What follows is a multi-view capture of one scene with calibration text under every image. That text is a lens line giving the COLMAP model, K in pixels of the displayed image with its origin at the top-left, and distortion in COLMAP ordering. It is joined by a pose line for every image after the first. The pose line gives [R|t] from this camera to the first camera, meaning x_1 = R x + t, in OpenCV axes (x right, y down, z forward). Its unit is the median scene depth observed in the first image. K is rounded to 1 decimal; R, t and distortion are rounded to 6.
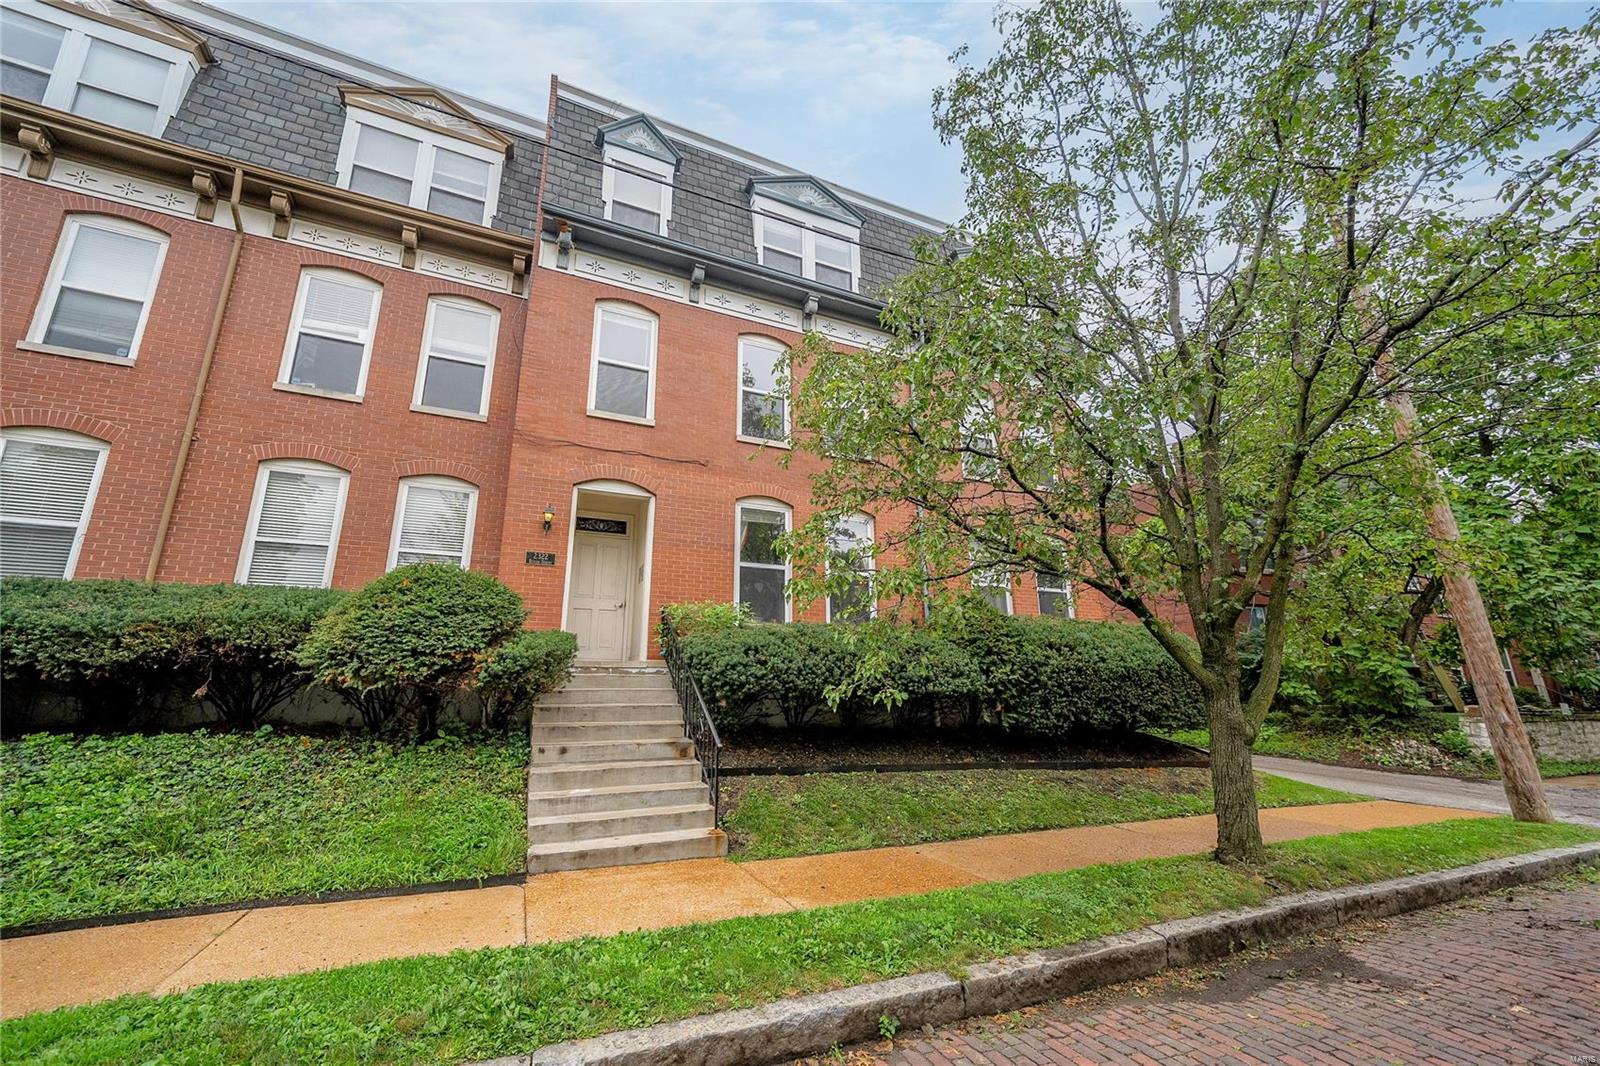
lens RADIAL K [[638.9, 0, 800.0], [0, 638.9, 533.0], [0, 0, 1]] dist [0.007251, 0.000189]
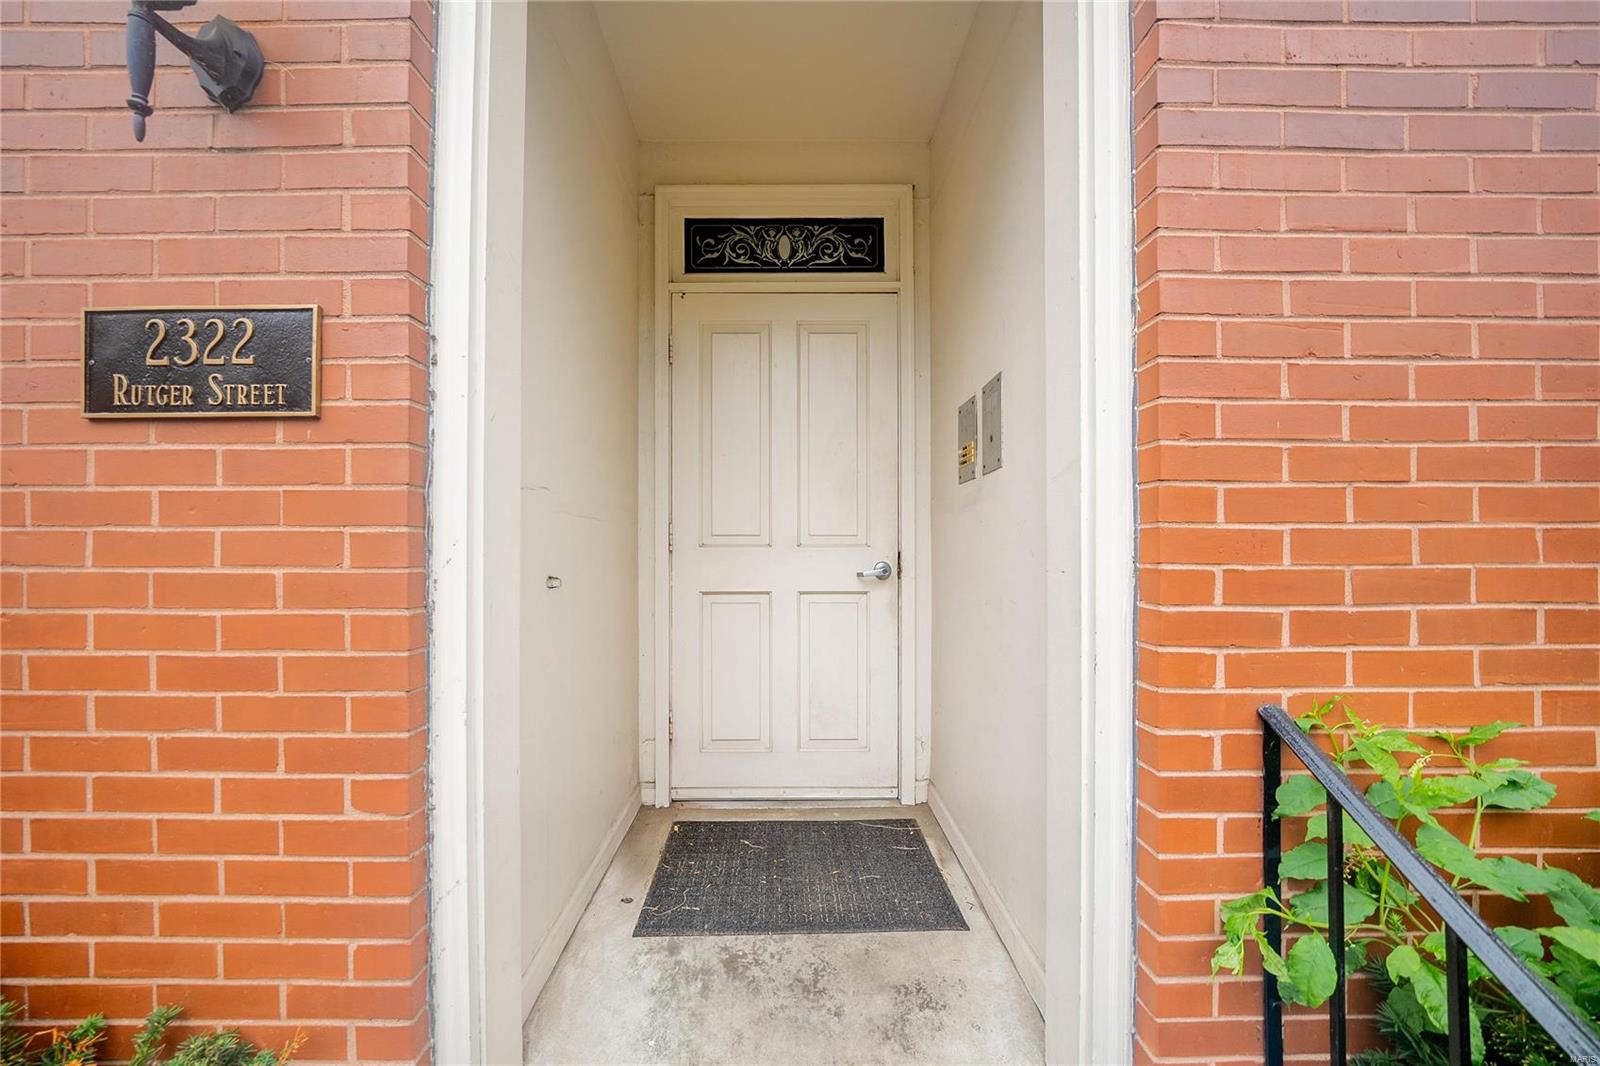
lens RADIAL K [[547.7, 0, 789.4], [0, 547.7, 536.8], [0, 0, 1]] dist [-0.010228, 0.000186]
pose [[0.910085, 0.001846, -0.414417, -0.297640], [0.100985, 0.968859, 0.226086, 0.065642], [0.401929, -0.247607, 0.881558, 1.058660]]
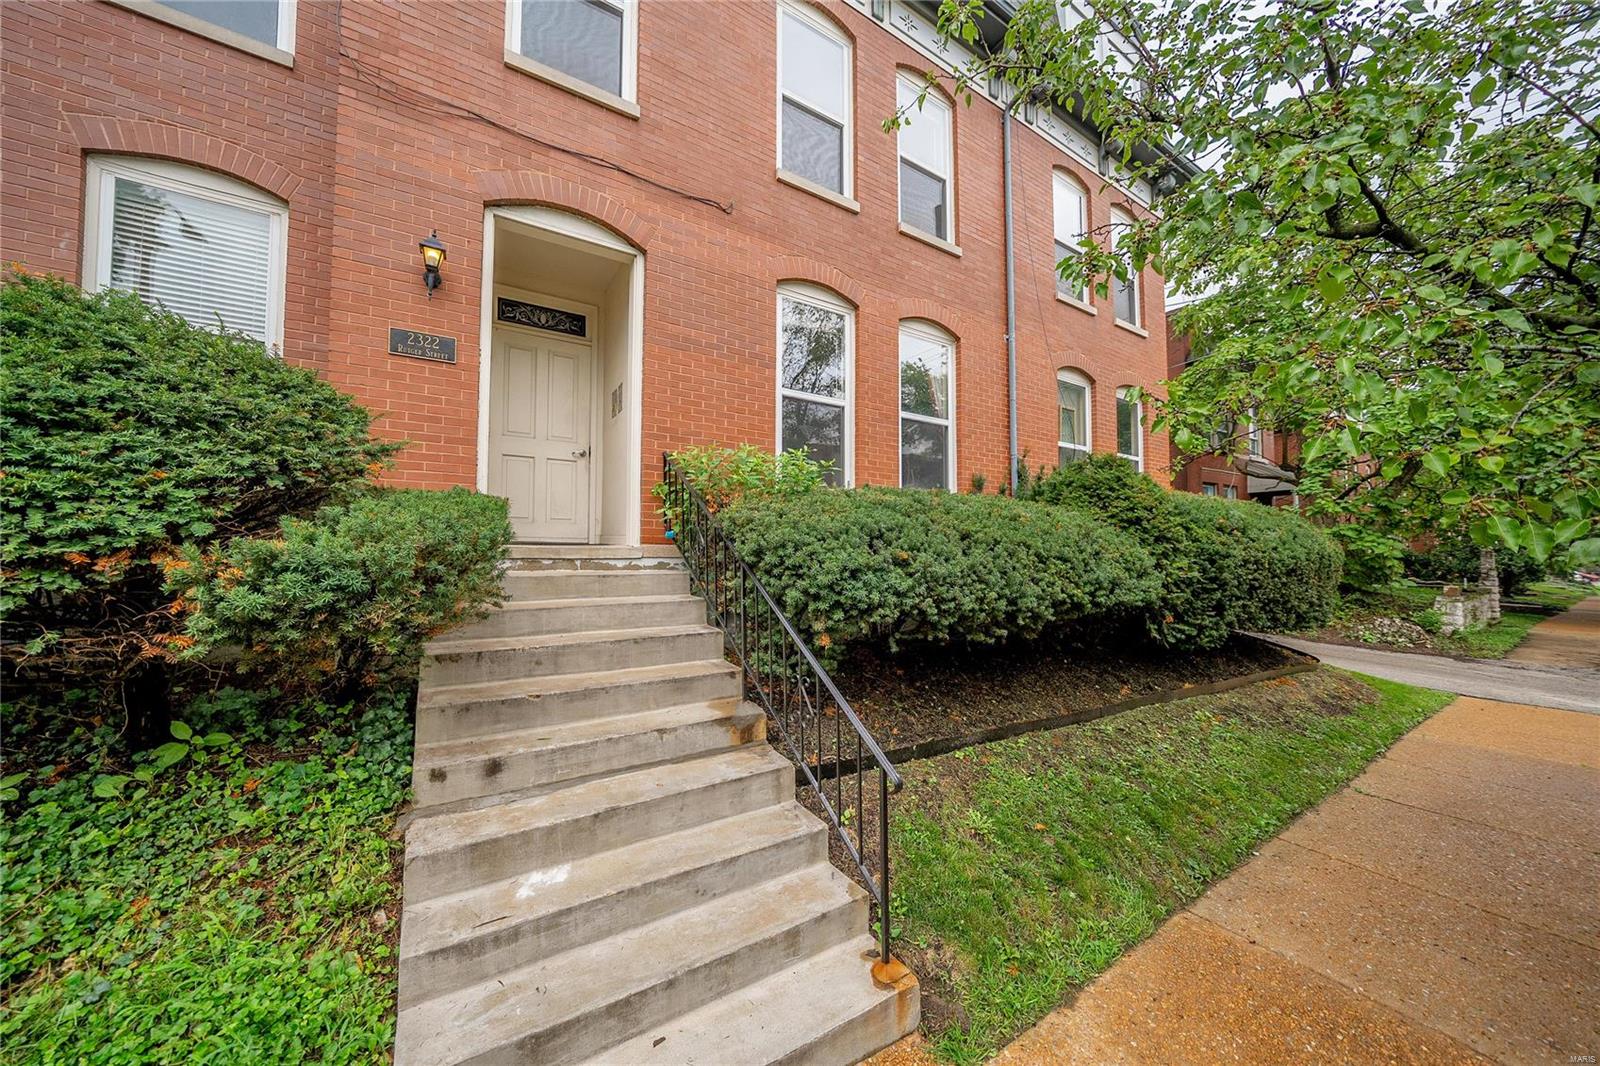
lens RADIAL K [[547.7, 0, 789.4], [0, 547.7, 536.8], [0, 0, 1]] dist [-0.010228, 0.000186]
pose [[0.991063, 0.012687, 0.132792, -0.198230], [-0.041667, 0.975101, 0.217812, 0.089612], [-0.126722, -0.221399, 0.966915, 0.581702]]
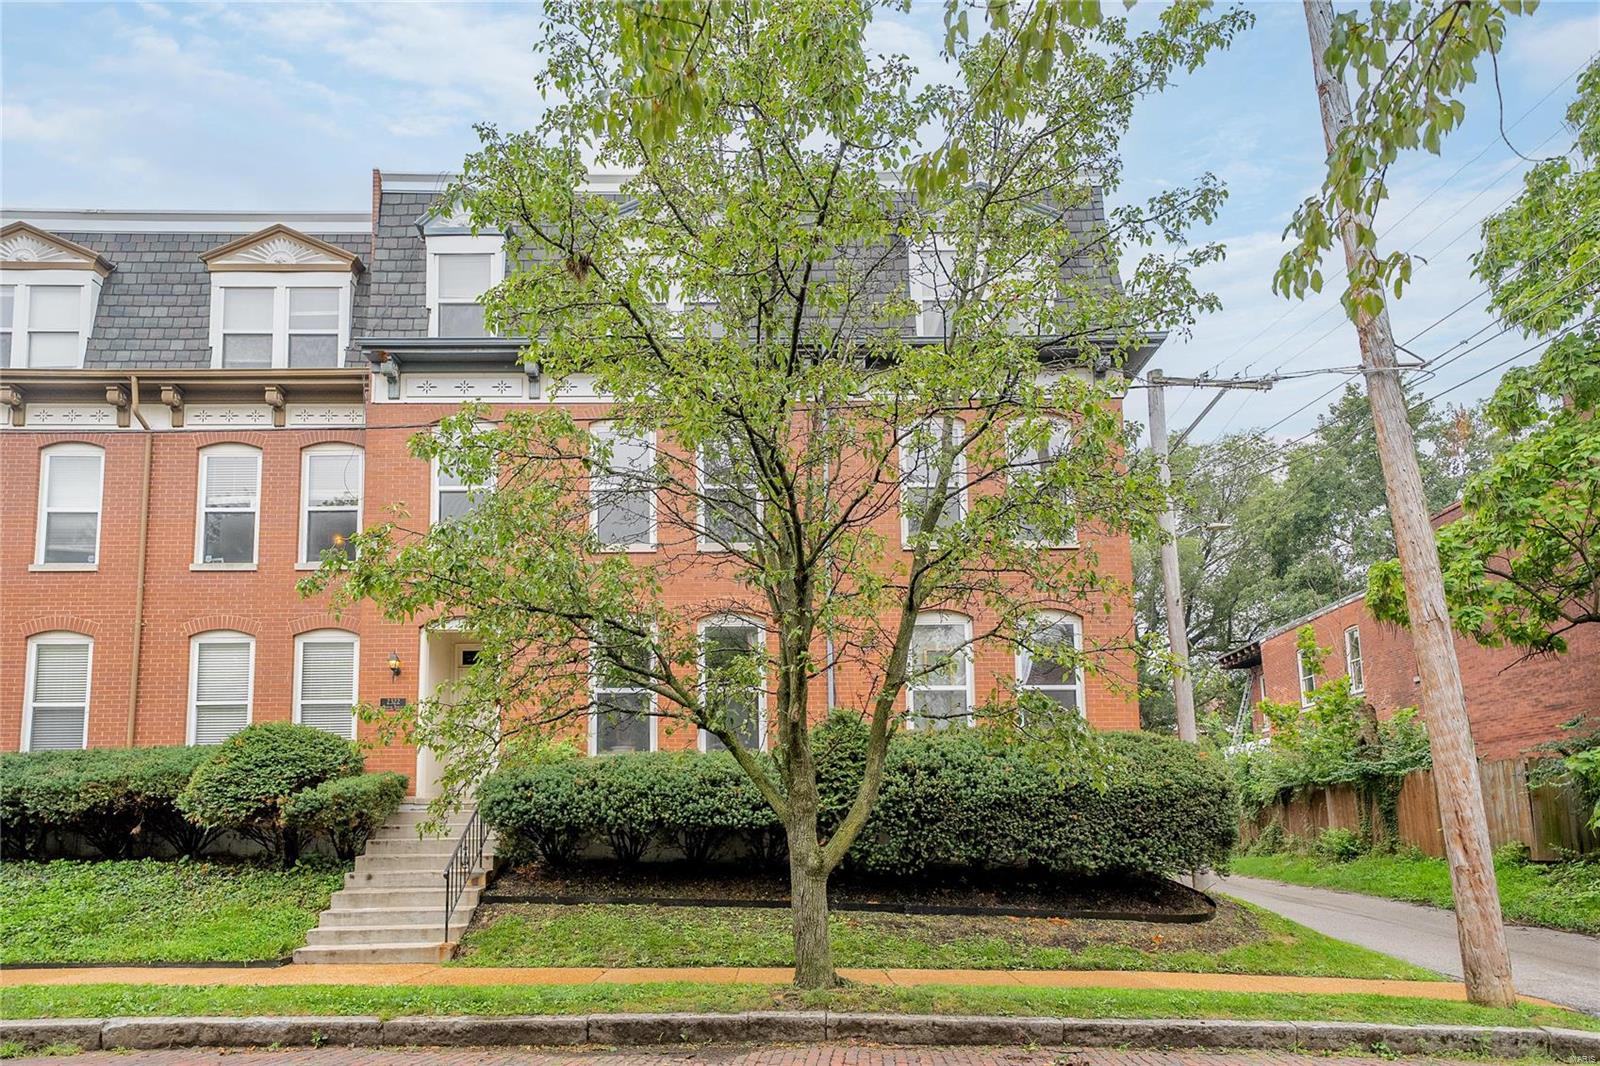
lens RADIAL K [[1027.2, 0, 792.8], [0, 1027.2, 726.3], [0, 0, 1]] dist [0.030288, -0.000678]
pose [[0.906334, -0.049851, -0.419612, 0.998407], [0.111267, 0.986128, 0.123175, -0.066381], [0.407650, -0.158326, 0.899308, -0.290211]]
